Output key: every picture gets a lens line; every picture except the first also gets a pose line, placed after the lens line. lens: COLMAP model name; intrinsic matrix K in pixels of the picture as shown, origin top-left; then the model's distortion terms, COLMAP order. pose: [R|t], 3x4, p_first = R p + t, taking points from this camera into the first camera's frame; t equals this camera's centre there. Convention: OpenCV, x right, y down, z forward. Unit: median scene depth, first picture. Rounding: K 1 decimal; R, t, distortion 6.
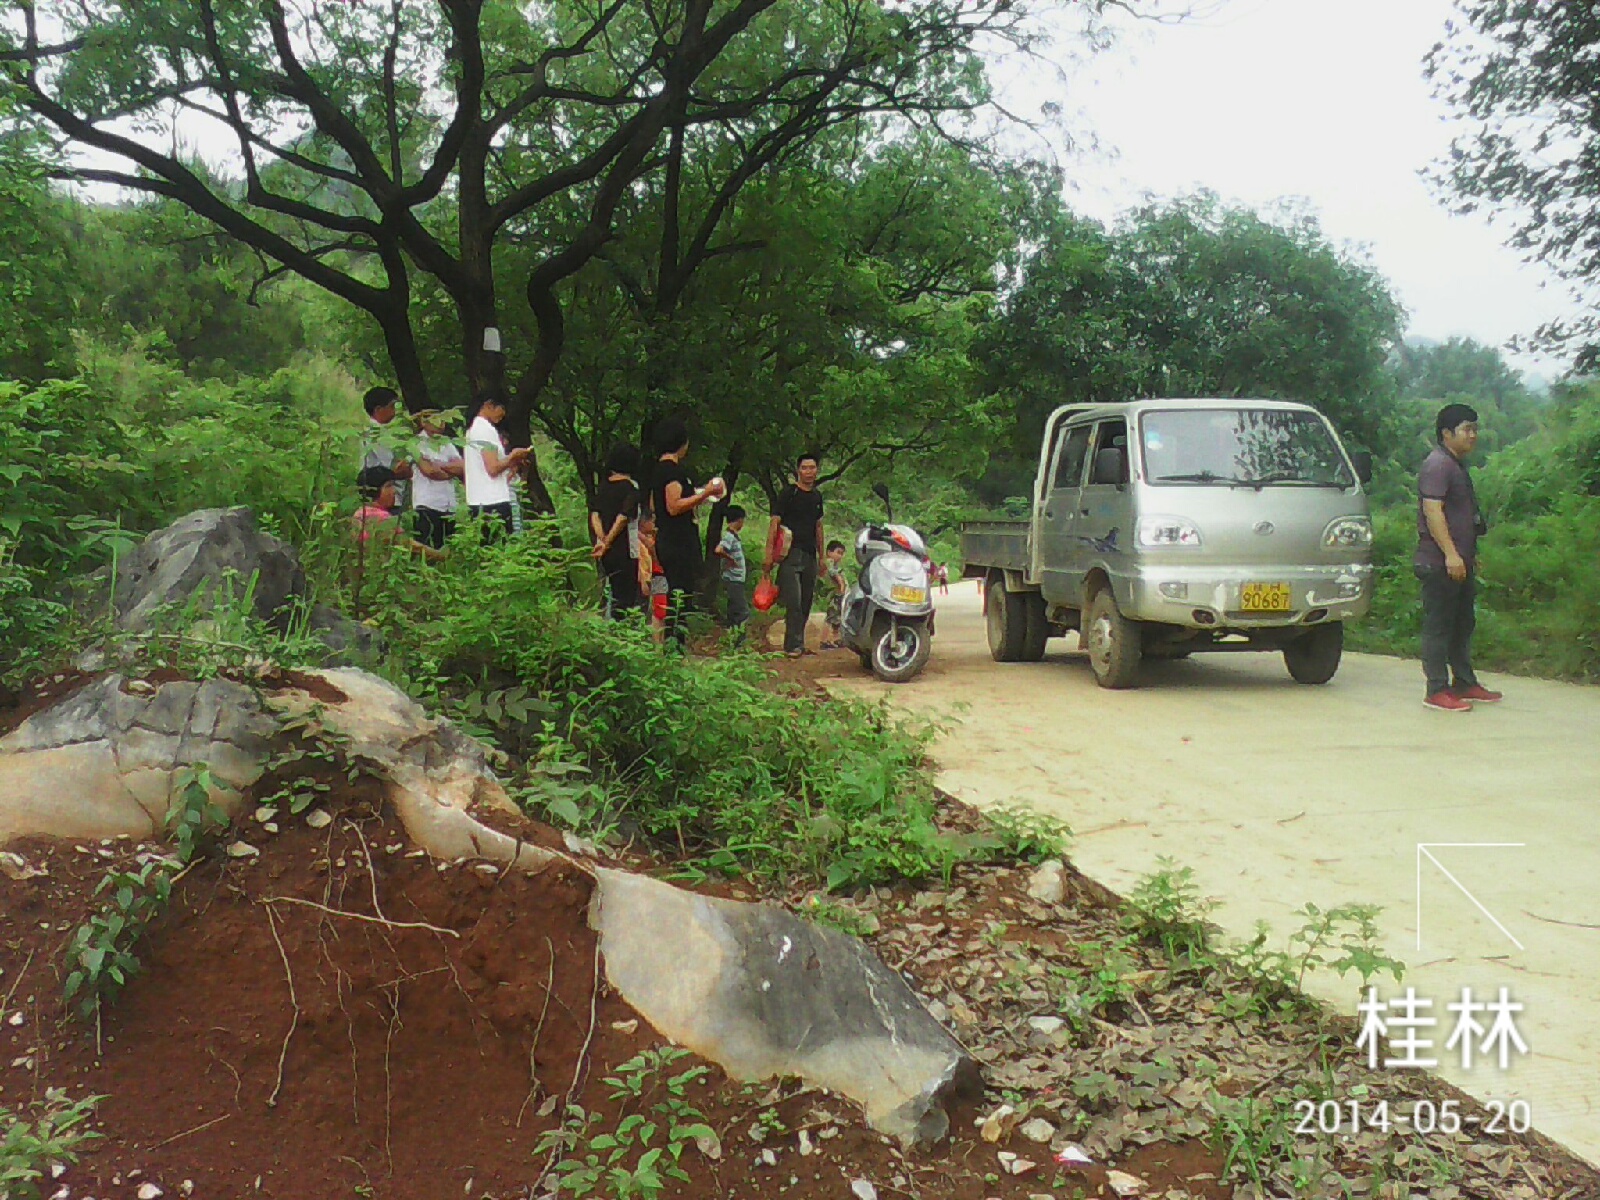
lens RADIAL K [[1598.3, 0, 800.0], [0, 1598.3, 600.0], [0, 0, 1]] dist [-0.044828, -0.011136]
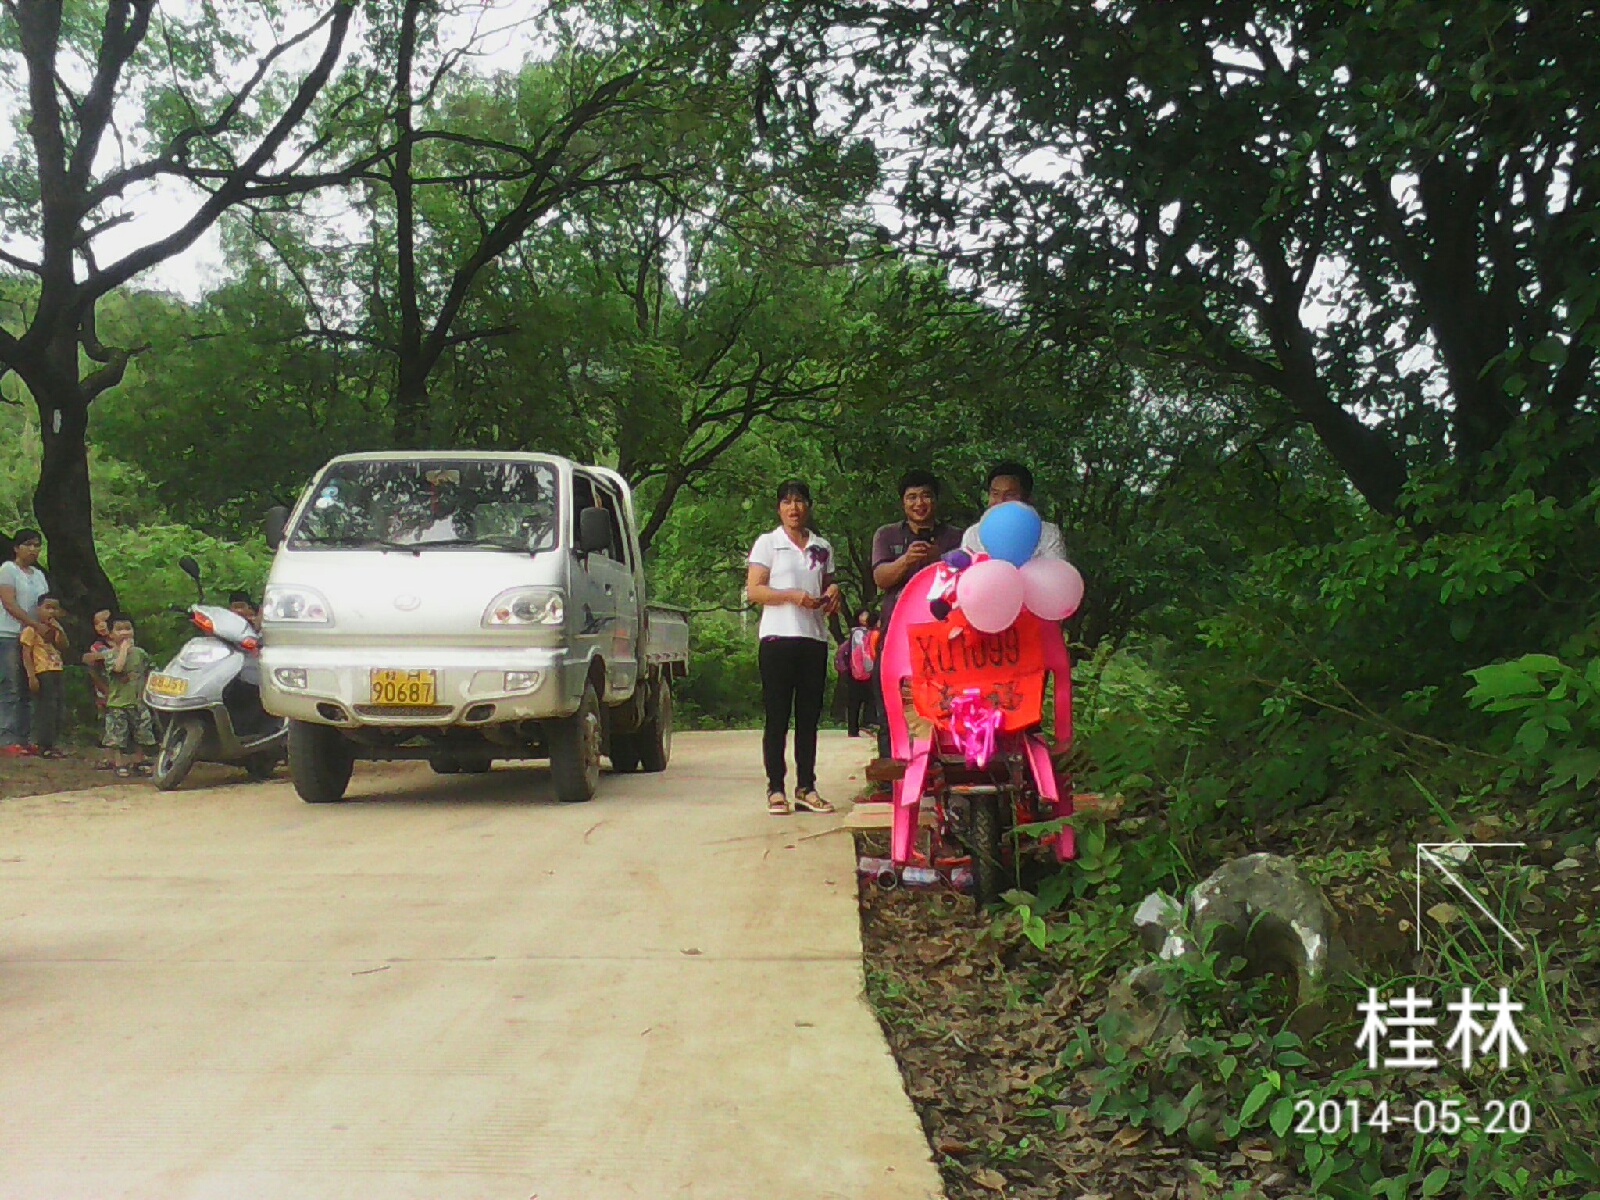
lens RADIAL K [[1547.4, 0, 798.9], [0, 1547.4, 680.6], [0, 0, 1]] dist [-0.003746, -0.001740]
pose [[0.980957, 0.010540, -0.193938, 0.641077], [-0.015761, 0.999553, -0.025395, 0.011013], [0.193584, 0.027968, 0.980685, 0.270223]]
